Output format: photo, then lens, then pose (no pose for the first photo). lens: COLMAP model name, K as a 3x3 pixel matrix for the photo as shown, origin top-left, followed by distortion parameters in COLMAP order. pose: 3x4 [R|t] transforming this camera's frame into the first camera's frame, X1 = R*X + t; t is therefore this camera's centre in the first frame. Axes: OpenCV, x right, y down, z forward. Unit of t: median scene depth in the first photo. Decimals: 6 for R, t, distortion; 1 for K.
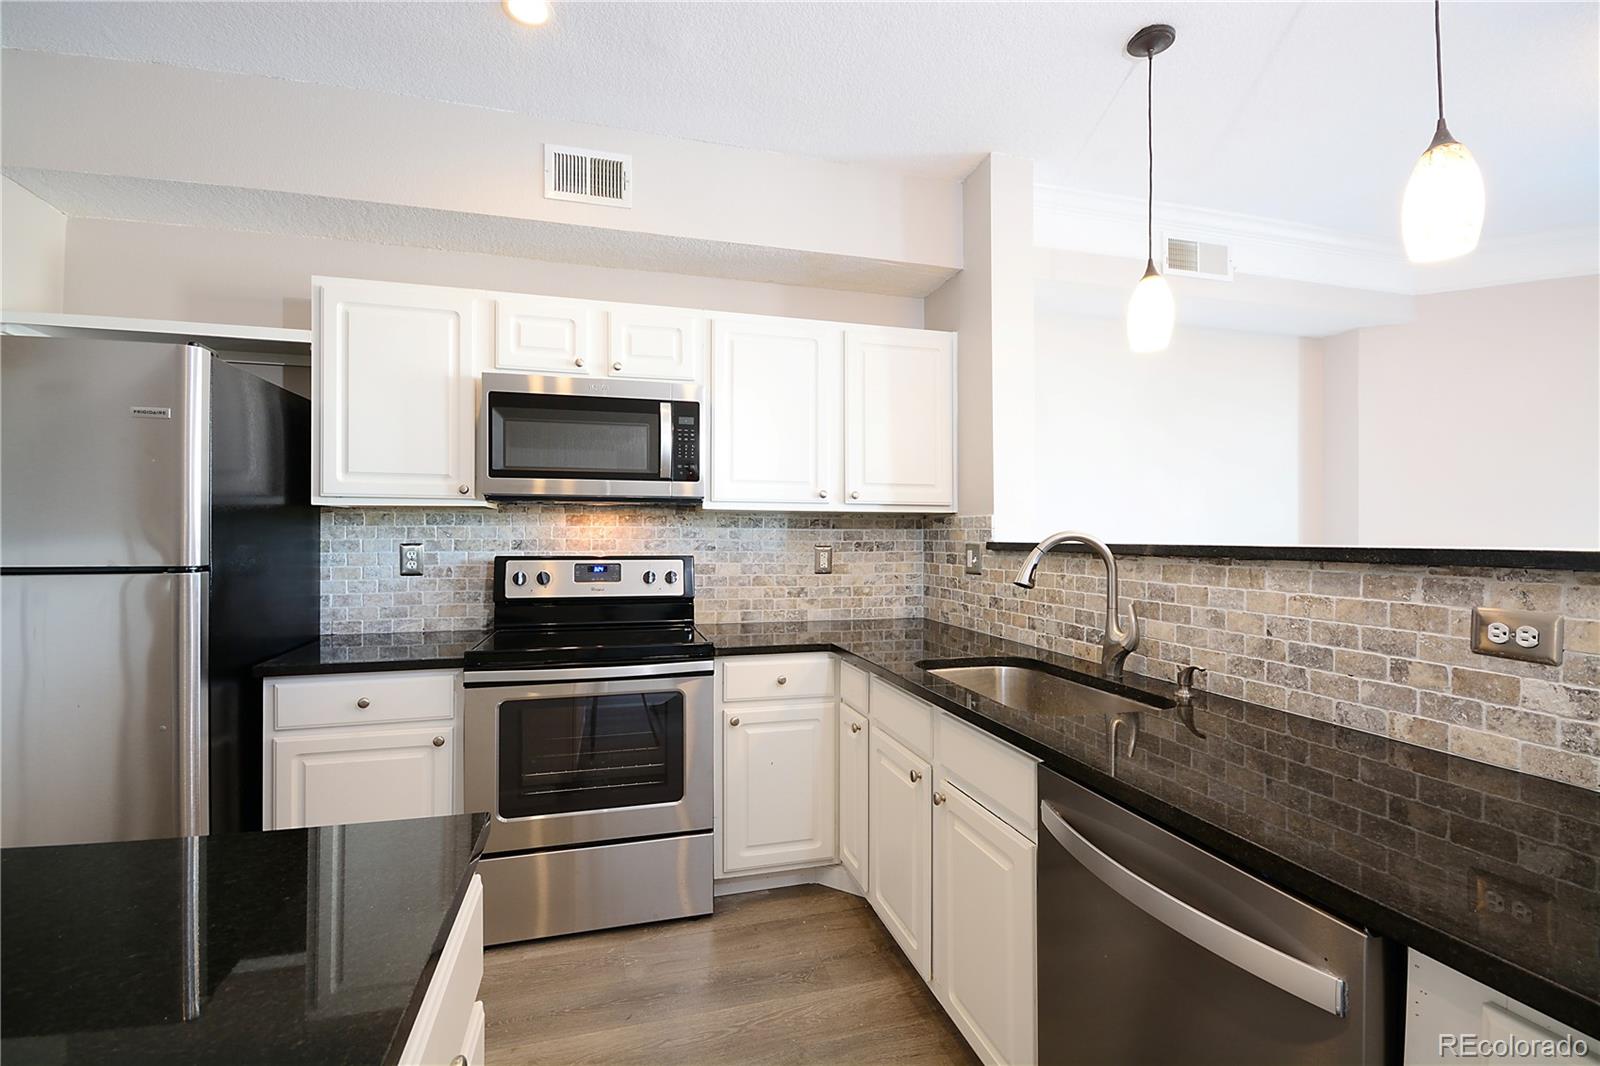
lens RADIAL K [[701.5, 0, 802.8], [0, 701.5, 537.3], [0, 0, 1]] dist [0.001797, -0.007115]
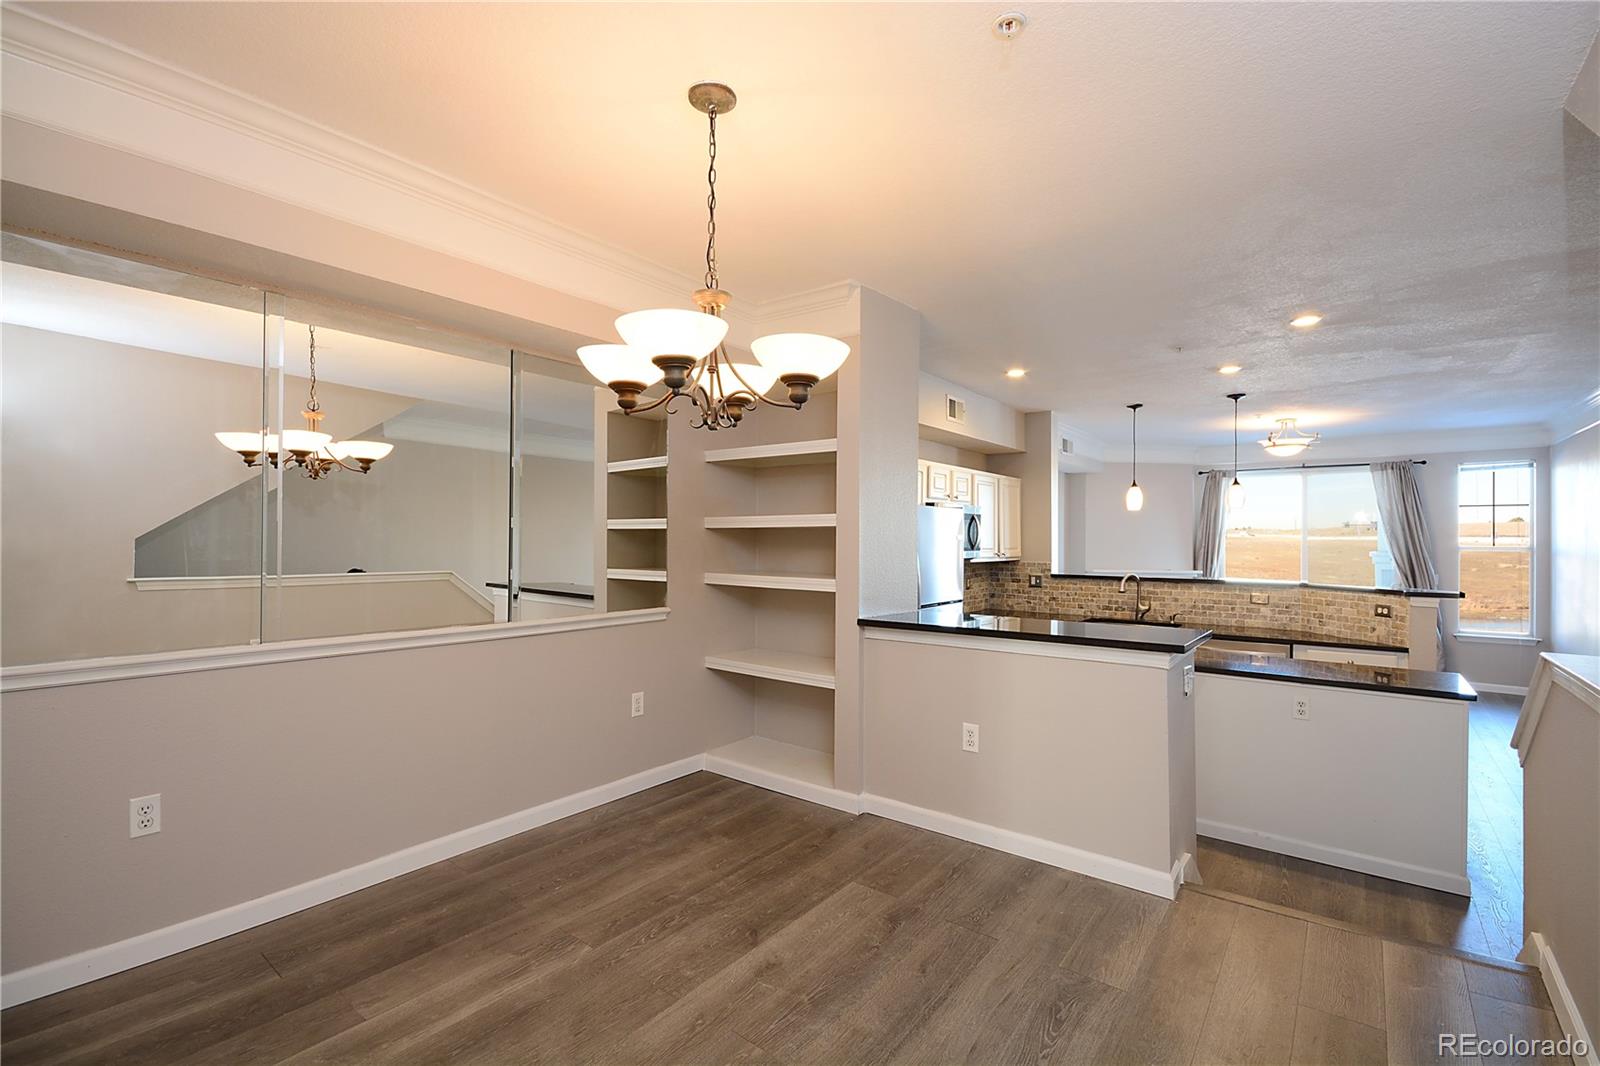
lens RADIAL K [[701.5, 0, 802.8], [0, 701.5, 537.3], [0, 0, 1]] dist [0.001797, -0.007115]
pose [[0.807225, 0.005302, 0.590220, -1.929521], [-0.004155, 0.999986, -0.003301, -0.112595], [-0.590229, 0.000213, 0.807236, -0.457824]]
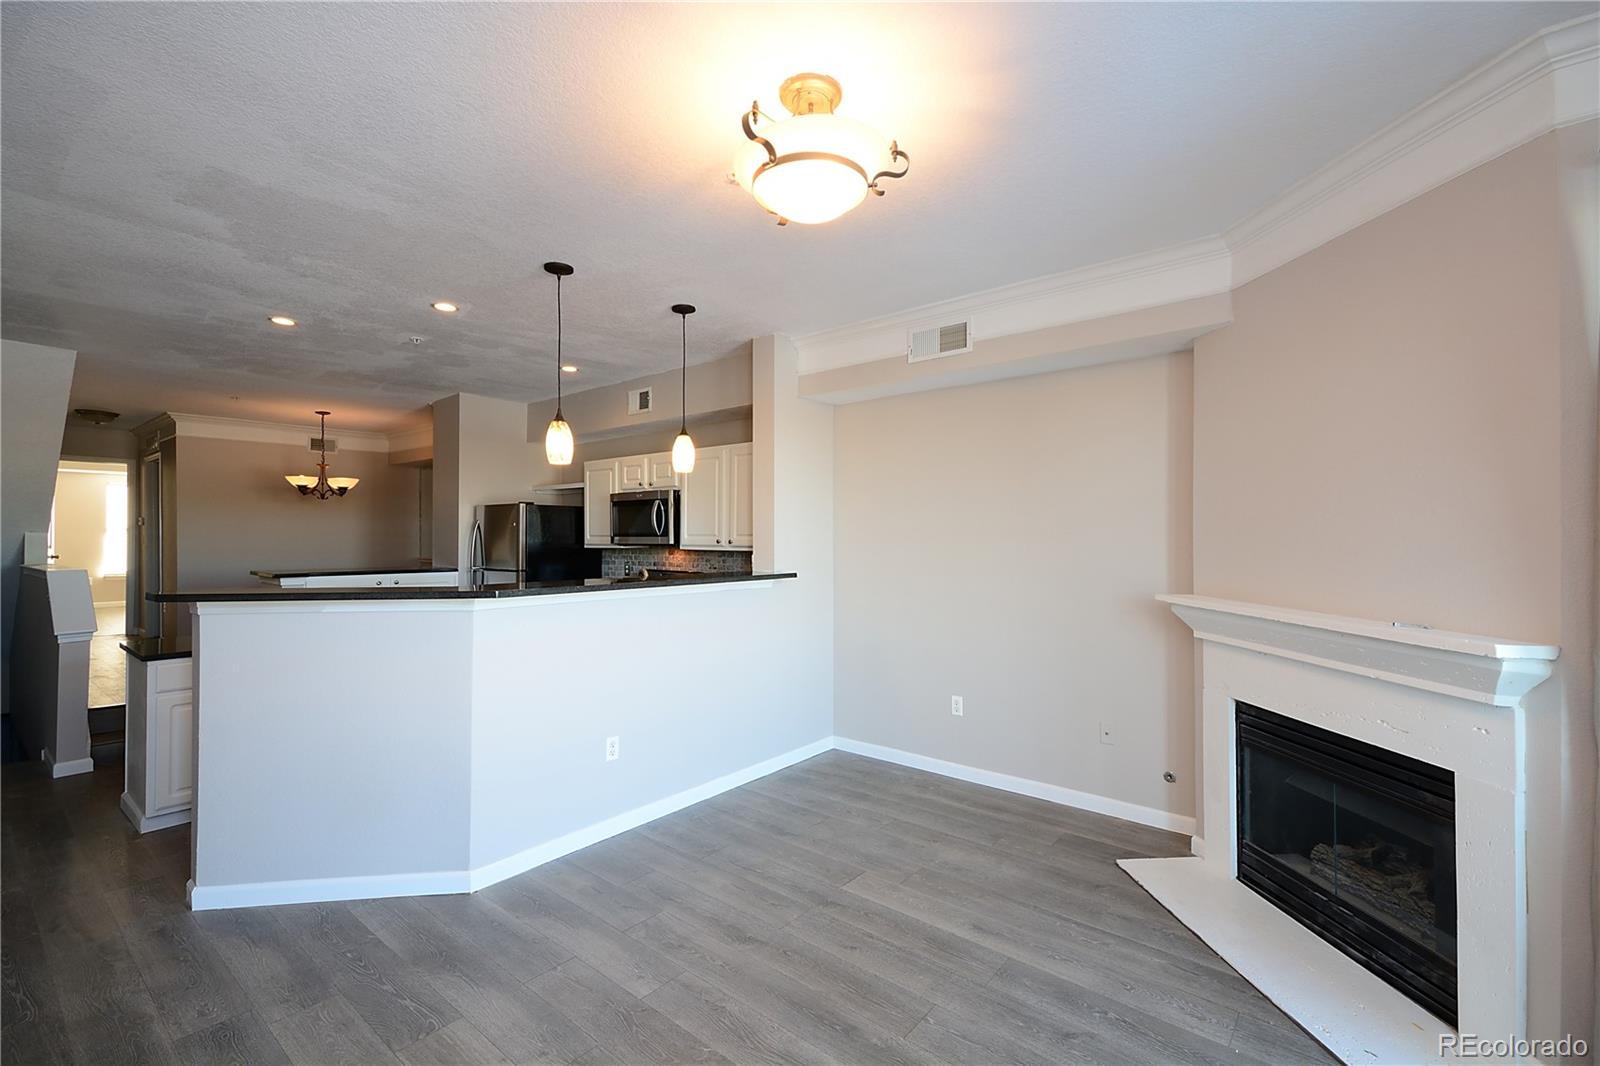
lens RADIAL K [[701.5, 0, 802.8], [0, 701.5, 537.3], [0, 0, 1]] dist [0.001797, -0.007115]
pose [[0.571936, -0.002489, -0.820295, 1.805898], [-0.000176, 0.999995, -0.003157, -0.071577], [0.820298, 0.001950, 0.571932, 0.151118]]
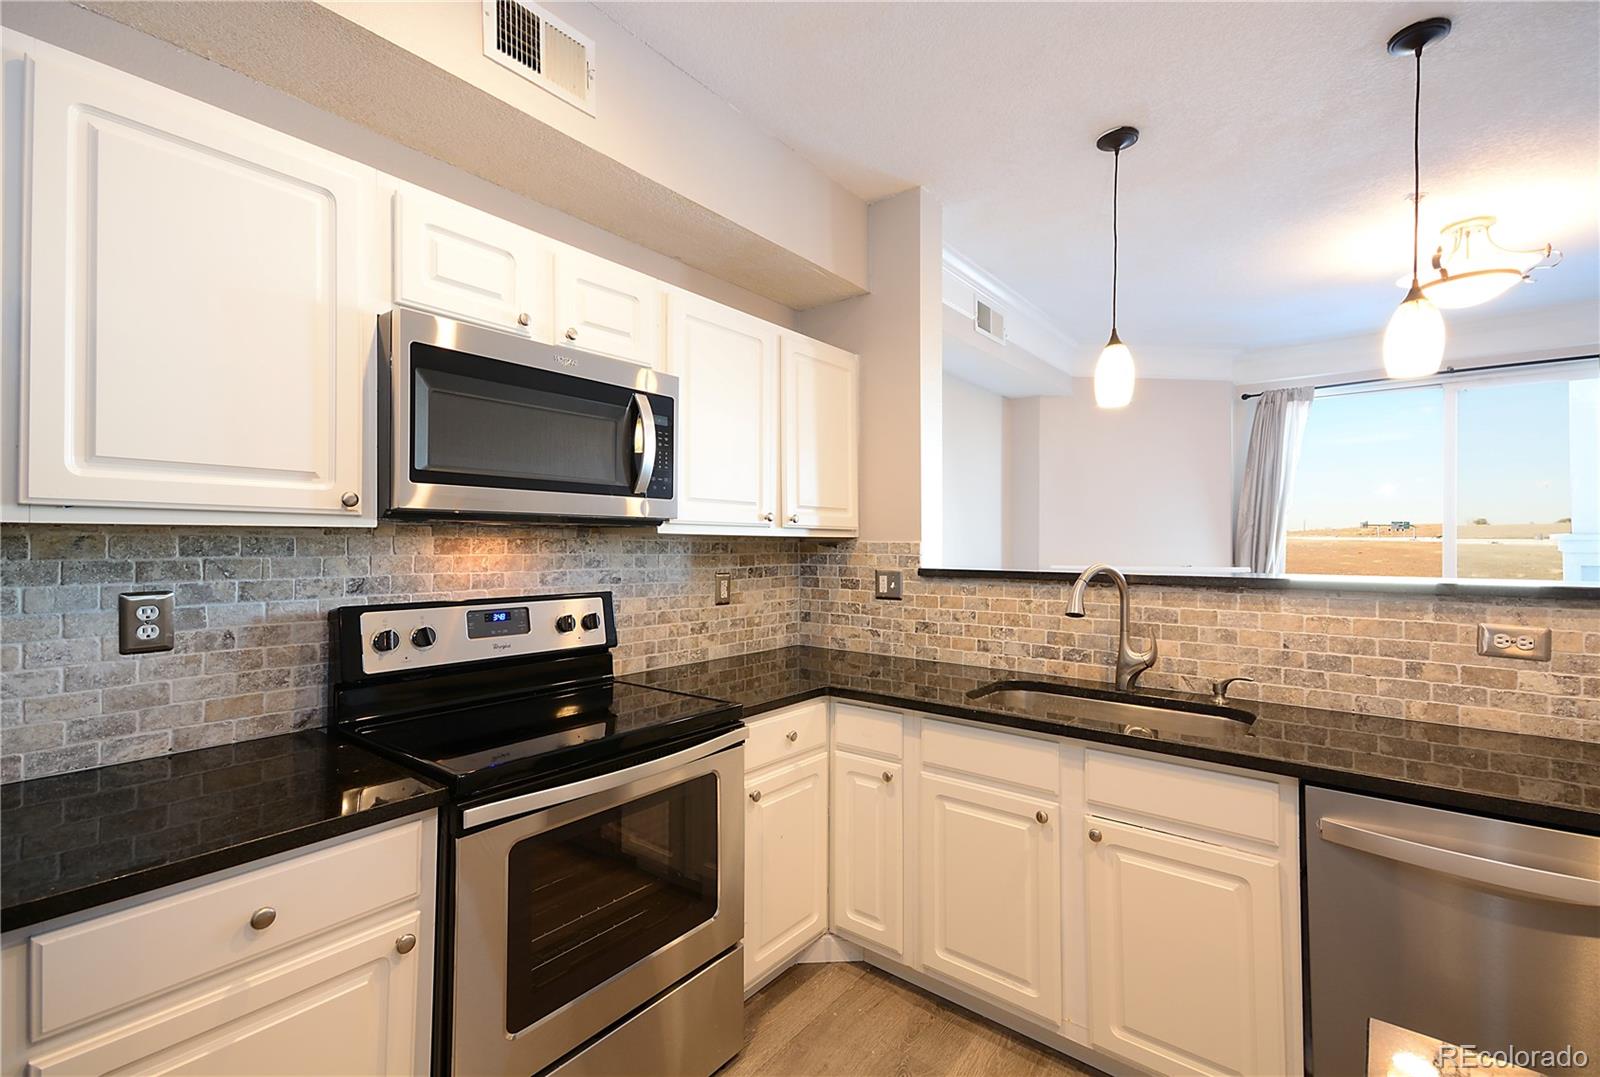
lens RADIAL K [[706.1, 0, 792.8], [0, 706.1, 541.6], [0, 0, 1]] dist [0.028729, -0.000653]
pose [[0.811268, 0.002734, 0.584668, -0.511949], [-0.001773, 0.999996, -0.002215, -0.031101], [-0.584672, 0.000760, 0.811270, 0.284526]]
